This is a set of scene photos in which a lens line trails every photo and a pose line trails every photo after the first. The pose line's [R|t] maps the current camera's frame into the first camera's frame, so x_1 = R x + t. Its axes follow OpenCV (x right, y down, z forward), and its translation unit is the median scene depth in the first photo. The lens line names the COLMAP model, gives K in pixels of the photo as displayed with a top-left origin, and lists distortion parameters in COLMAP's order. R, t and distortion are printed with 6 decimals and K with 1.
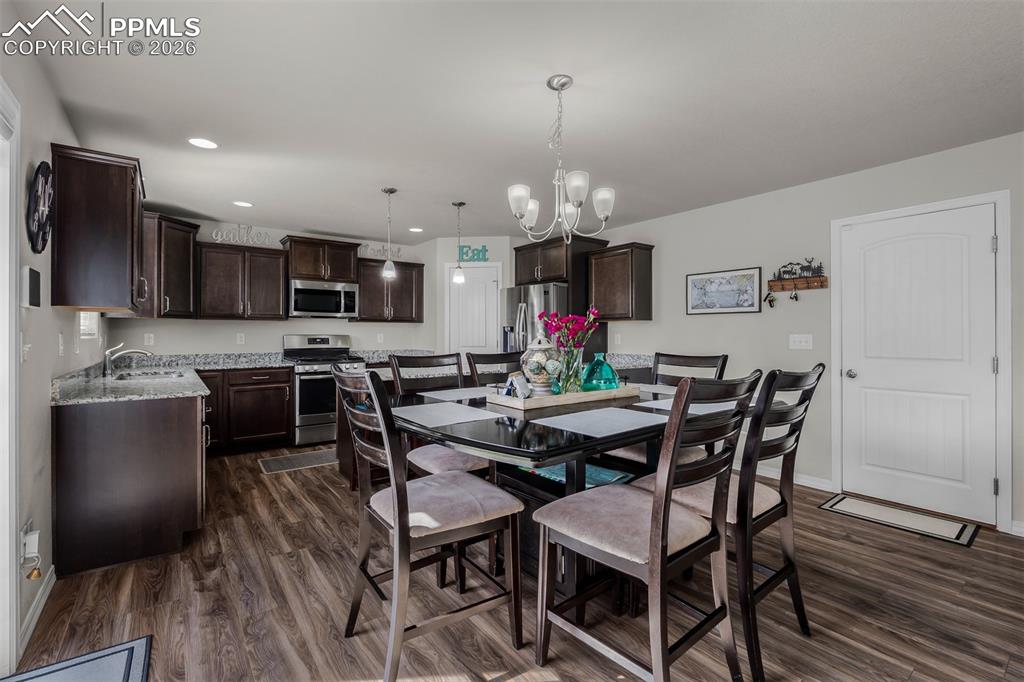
lens RADIAL K [[456.9, 0, 515.1], [0, 456.9, 330.8], [0, 0, 1]] dist [0.001450, 0.000229]
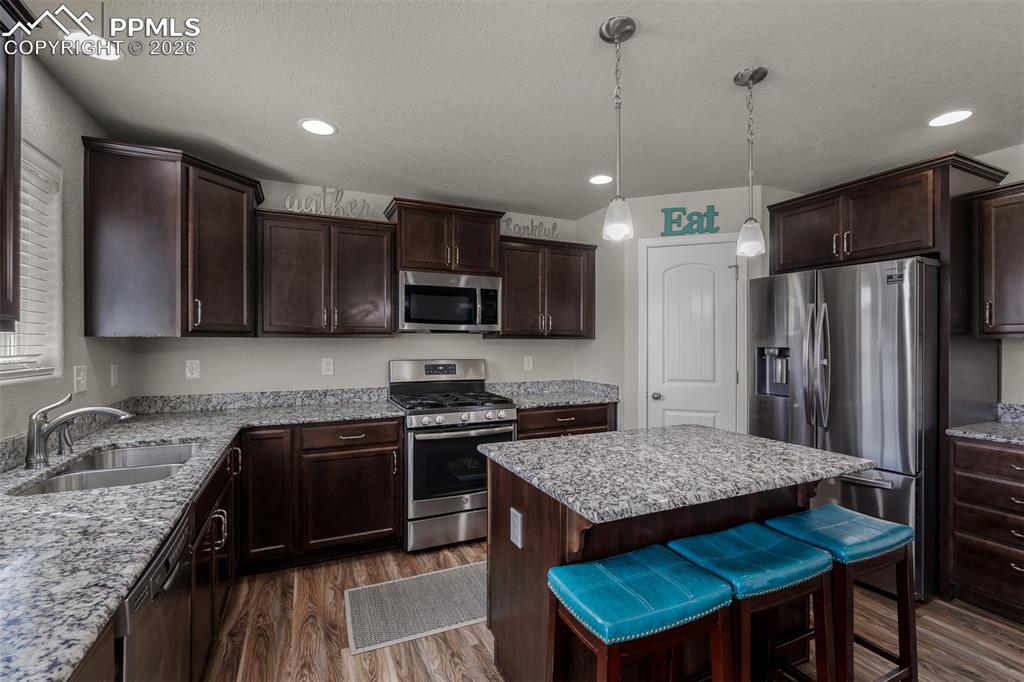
lens RADIAL K [[456.9, 0, 514.4], [0, 456.9, 340.2], [0, 0, 1]] dist [0.001450, 0.000229]
pose [[0.977868, -0.000987, -0.209220, -0.218935], [0.000894, 0.999999, -0.000536, -0.019741], [0.209221, 0.000337, 0.977868, 0.446815]]
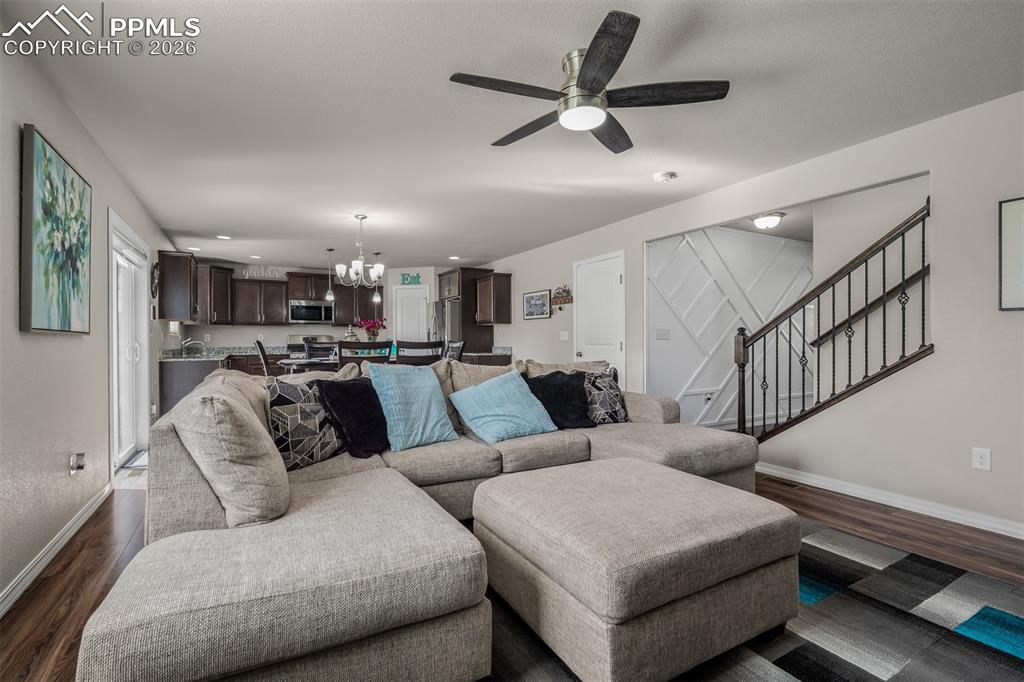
lens RADIAL K [[456.9, 0, 503.6], [0, 456.9, 338.3], [0, 0, 1]] dist [0.001450, 0.000229]
pose [[0.991052, -0.005033, -0.133383, 0.460556], [0.005531, 0.999979, 0.003364, 0.019784], [0.133363, -0.004071, 0.991059, -0.476825]]
